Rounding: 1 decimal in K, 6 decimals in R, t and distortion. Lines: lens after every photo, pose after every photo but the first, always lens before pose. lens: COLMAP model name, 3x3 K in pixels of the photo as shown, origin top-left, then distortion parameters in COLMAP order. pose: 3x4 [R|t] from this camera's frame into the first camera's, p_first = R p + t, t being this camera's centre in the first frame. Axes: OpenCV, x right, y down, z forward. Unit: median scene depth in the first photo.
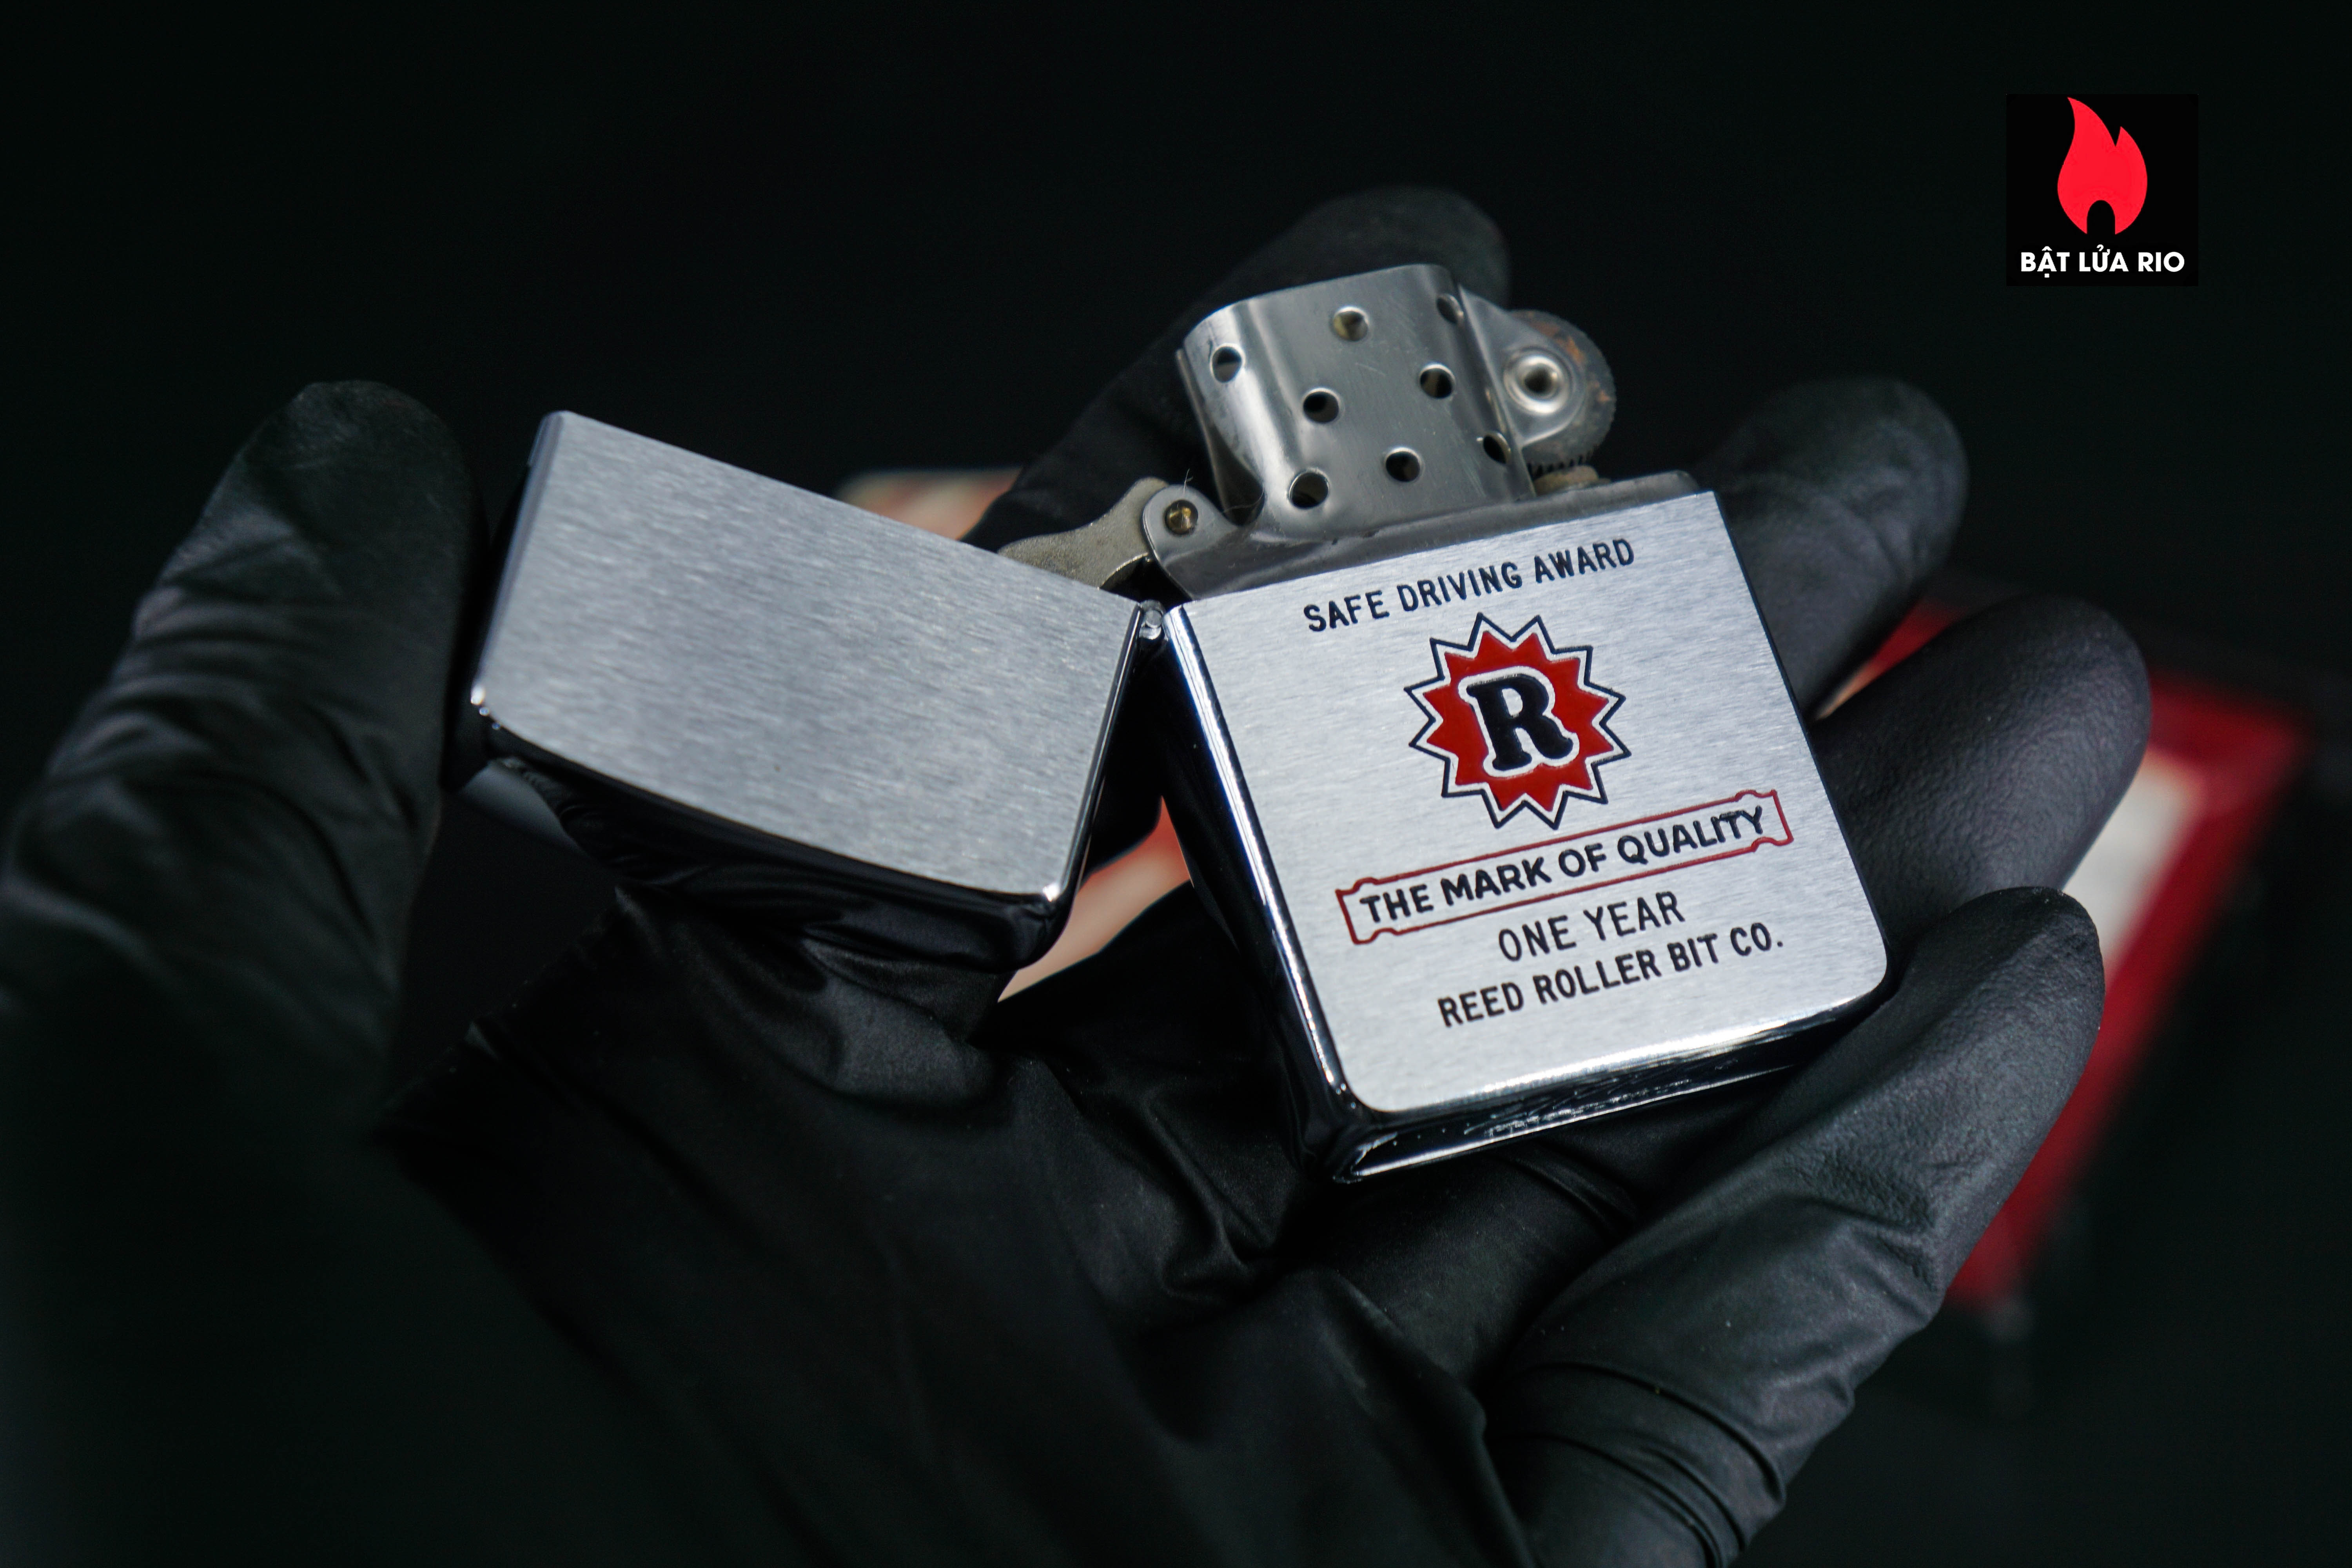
lens RADIAL K [[5678.8, 0, 1176.0], [0, 5678.8, 784.0], [0, 0, 1]] dist [0.230730, 0.675202]
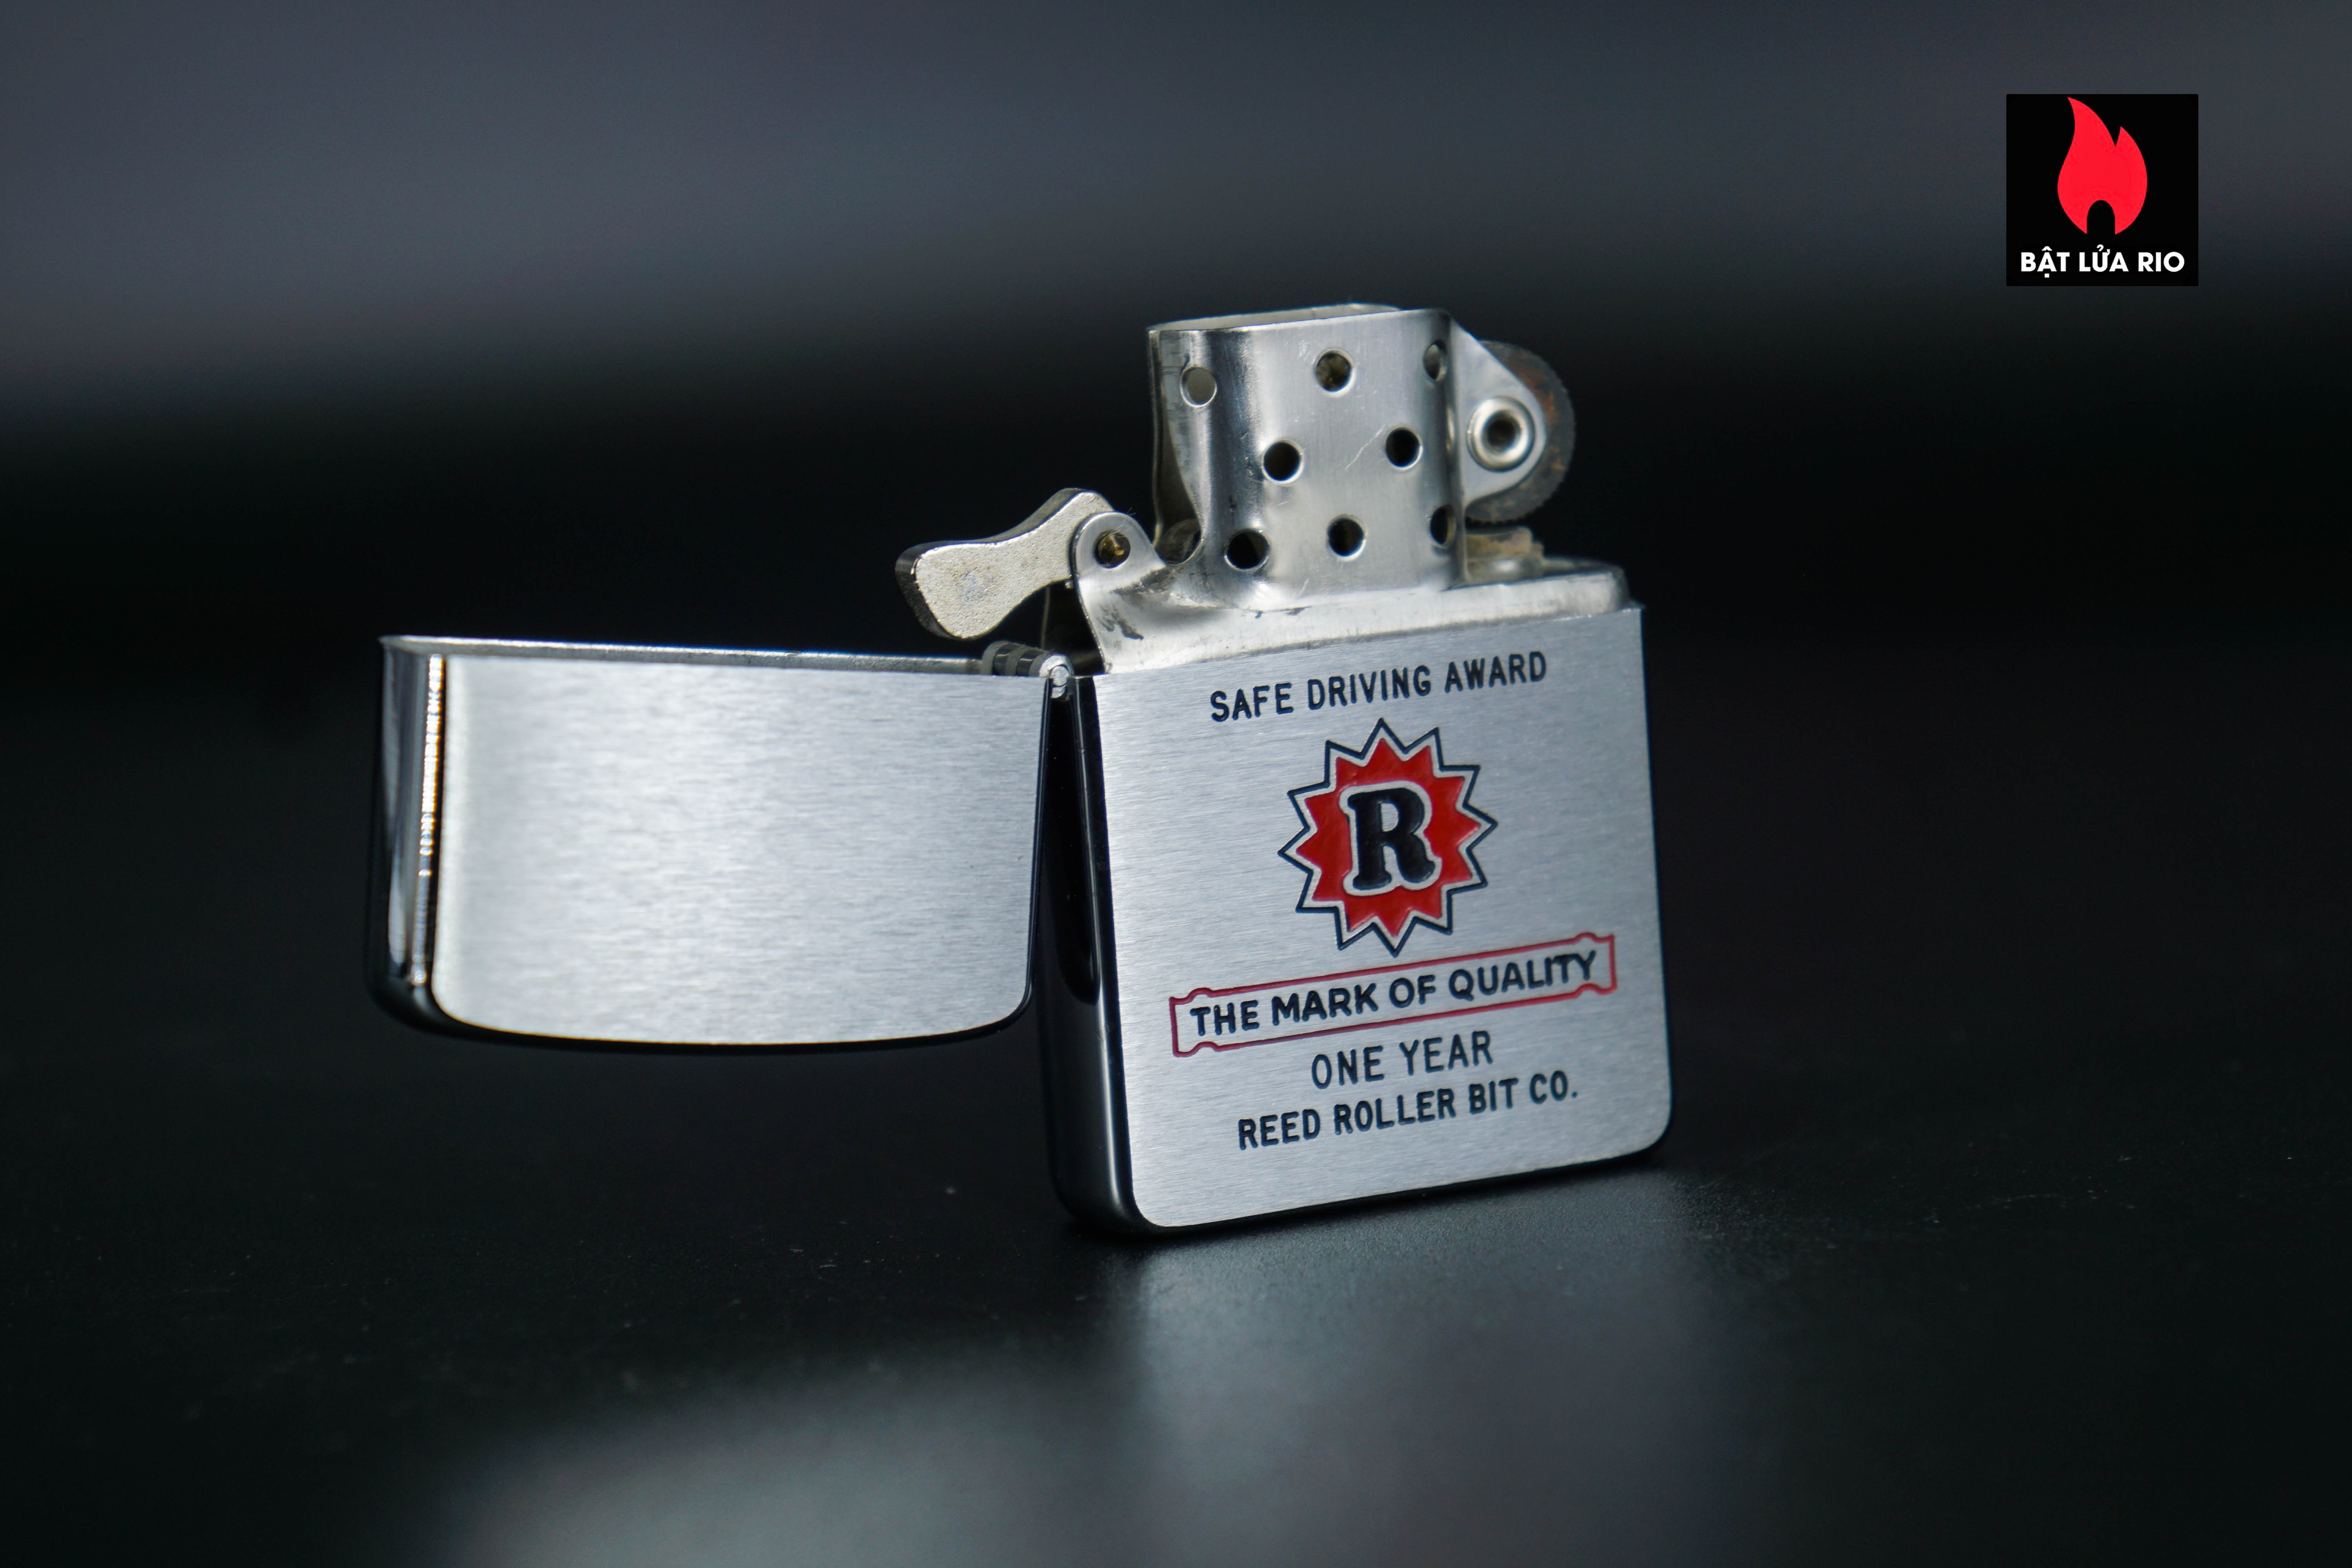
lens RADIAL K [[5678.8, 0, 1176.0], [0, 5678.8, 784.0], [0, 0, 1]] dist [0.230730, 0.675202]
pose [[0.962938, 0.216263, 0.161186, -0.138040], [-0.264281, 0.875941, 0.403588, -0.411610], [-0.053908, -0.431228, 0.900631, 0.114834]]
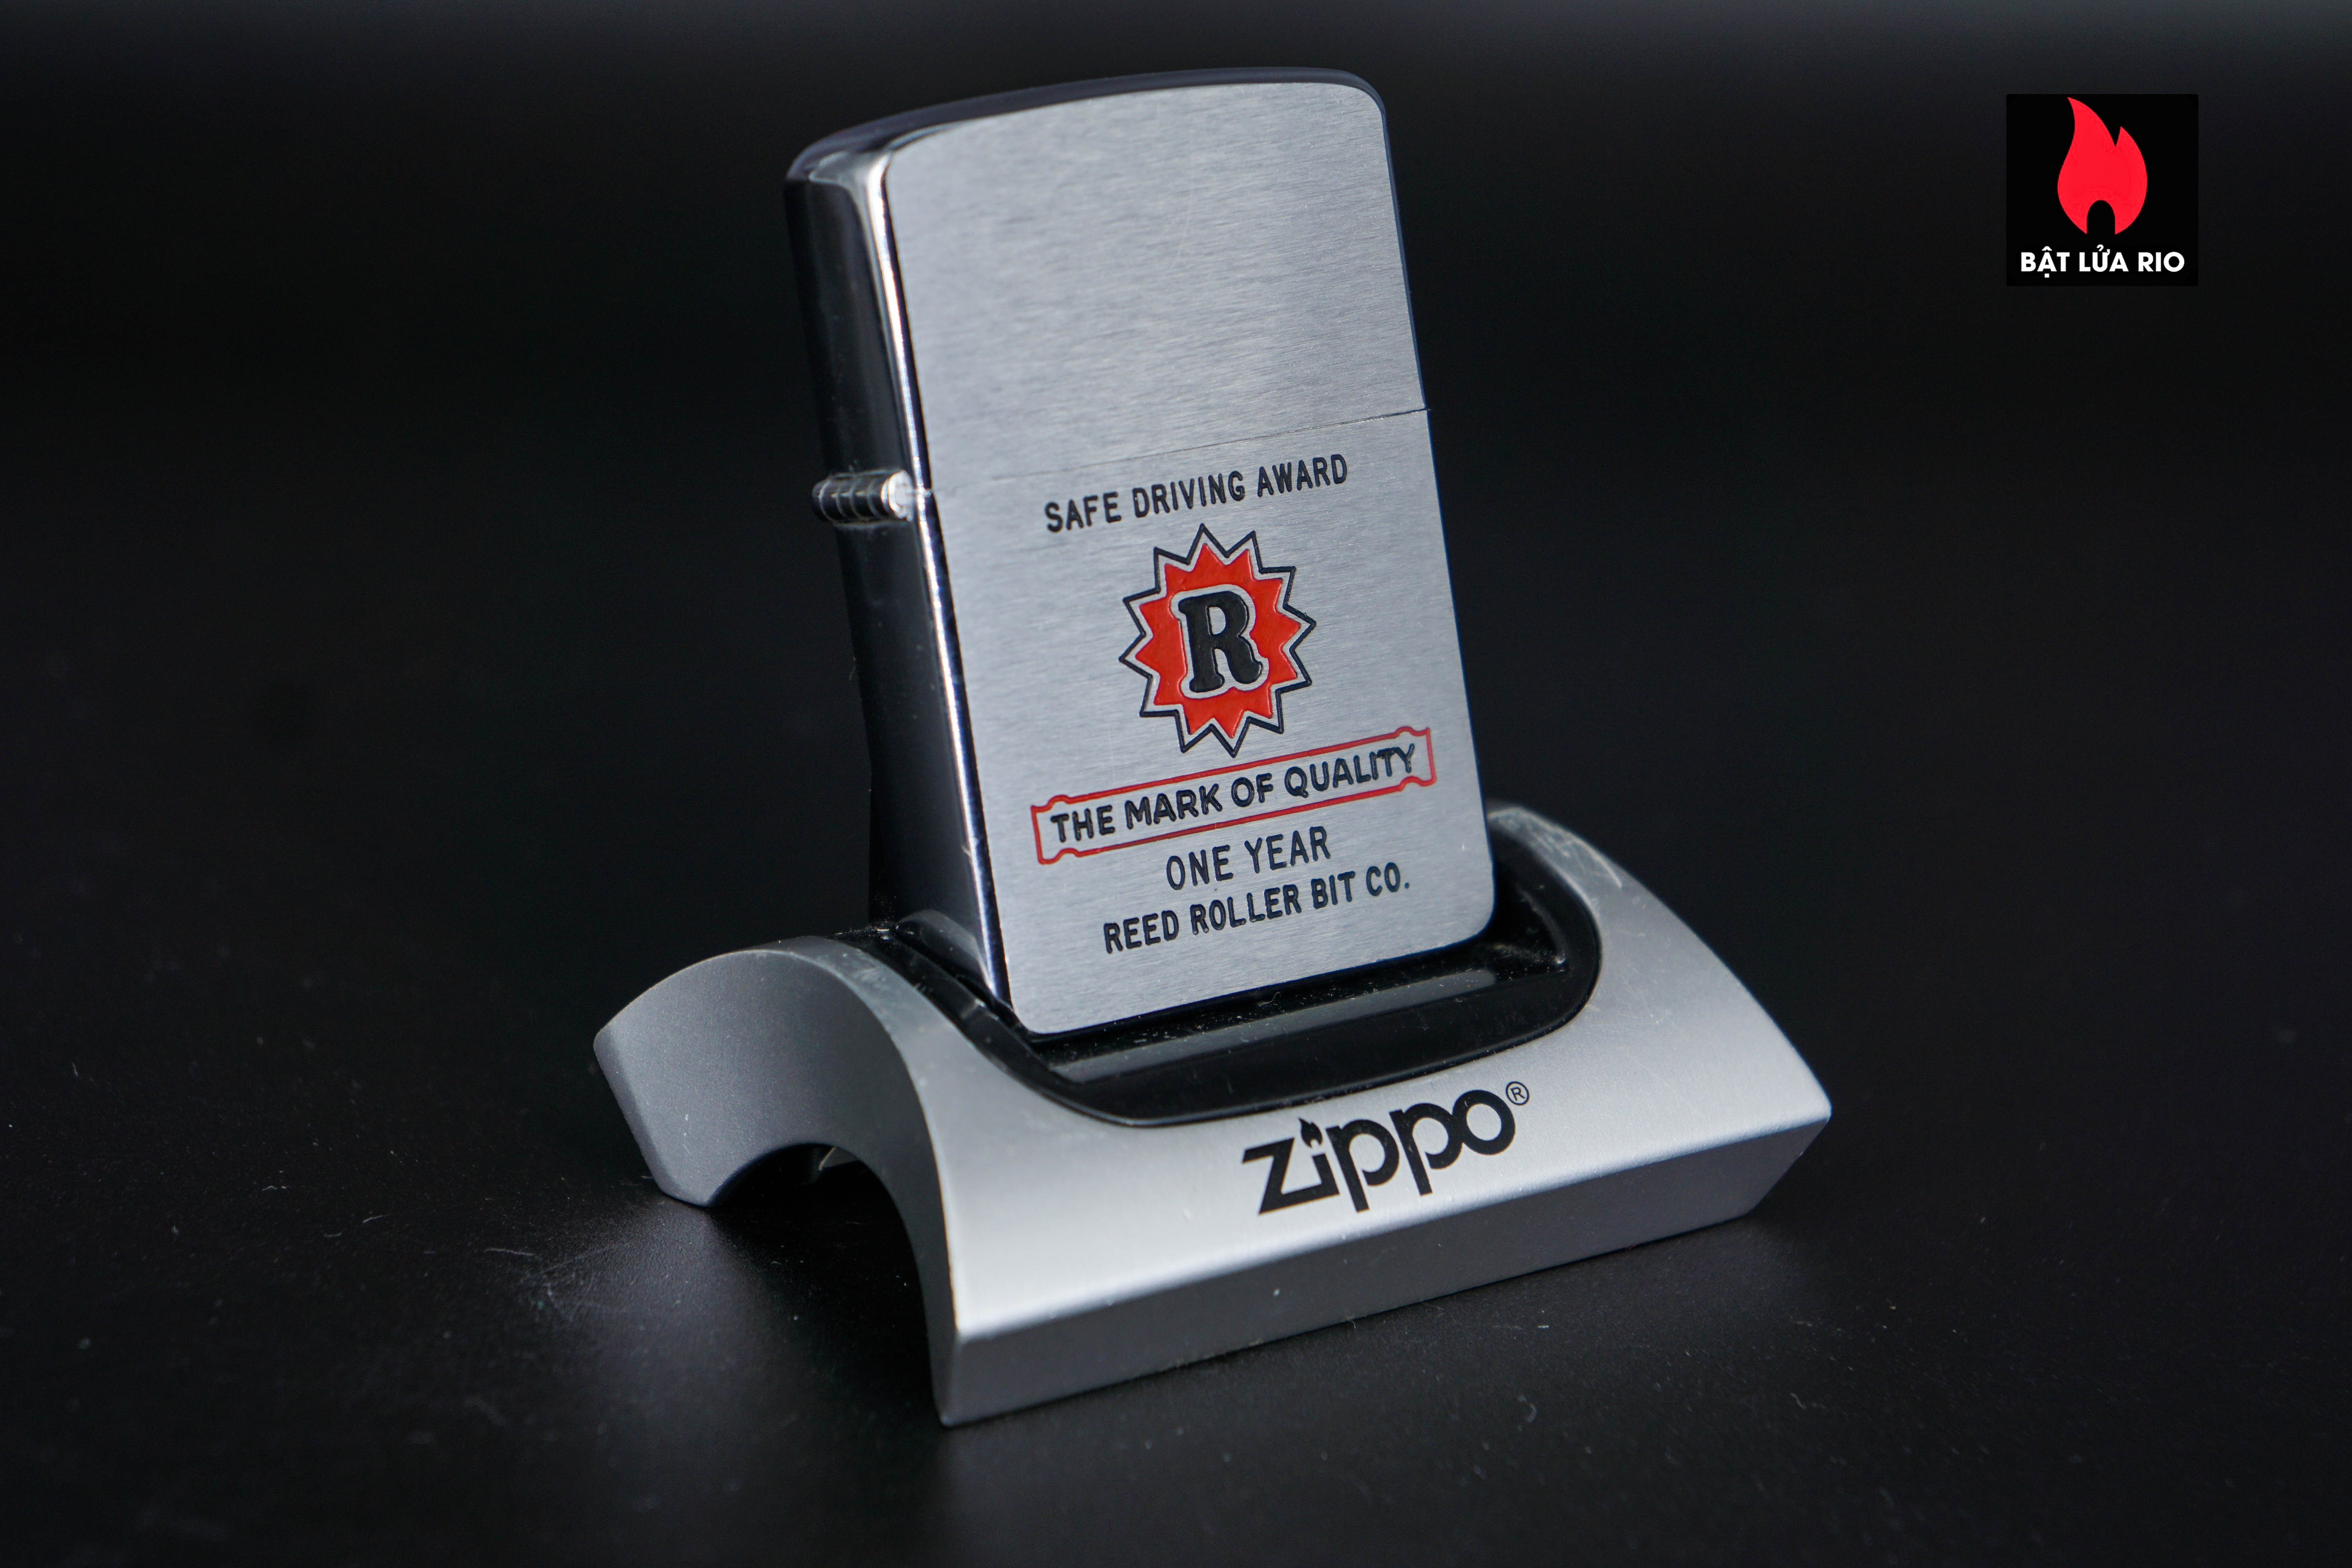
lens RADIAL K [[5678.8, 0, 1176.0], [0, 5678.8, 784.0], [0, 0, 1]] dist [0.230730, 0.675202]
pose [[0.944196, 0.146167, 0.295176, -0.244843], [-0.235608, 0.925951, 0.295134, -0.287322], [-0.230179, -0.348211, 0.908717, 0.069391]]
